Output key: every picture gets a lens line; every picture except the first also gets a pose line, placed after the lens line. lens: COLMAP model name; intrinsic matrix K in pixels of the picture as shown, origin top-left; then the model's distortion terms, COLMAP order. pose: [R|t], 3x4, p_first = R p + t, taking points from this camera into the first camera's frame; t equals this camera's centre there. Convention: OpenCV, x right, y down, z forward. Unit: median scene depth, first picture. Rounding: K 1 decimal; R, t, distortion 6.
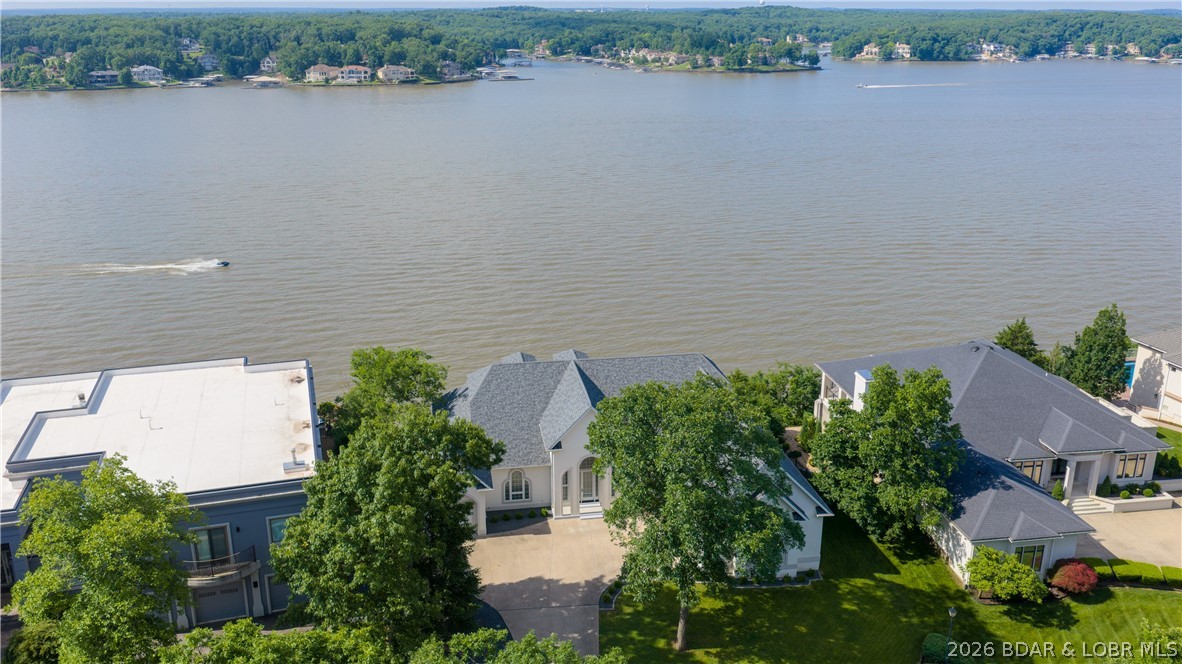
lens RADIAL K [[976.9, 0, 591.0], [0, 976.9, 332.0], [0, 0, 1]] dist [0.032741, -0.064019]
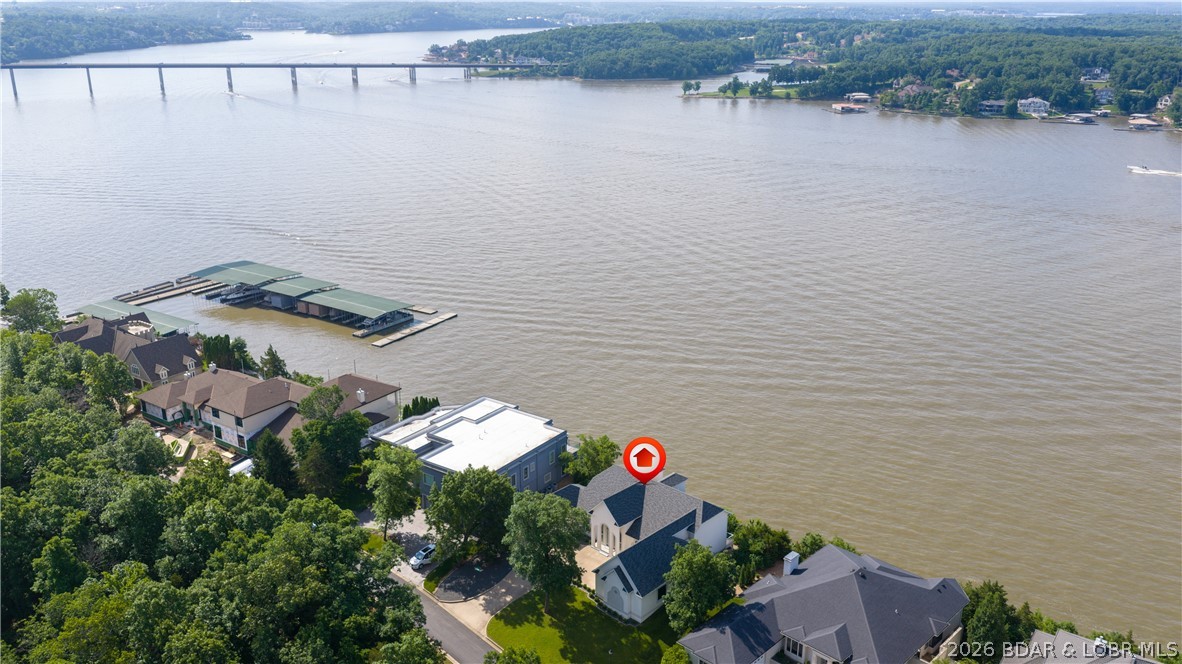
lens RADIAL K [[976.9, 0, 591.0], [0, 976.9, 332.0], [0, 0, 1]] dist [0.032741, -0.064019]
pose [[0.610501, 0.256980, -0.749166, 0.119331], [-0.248136, 0.960337, 0.127209, -0.043113], [0.752142, 0.108234, 0.650053, -0.031965]]
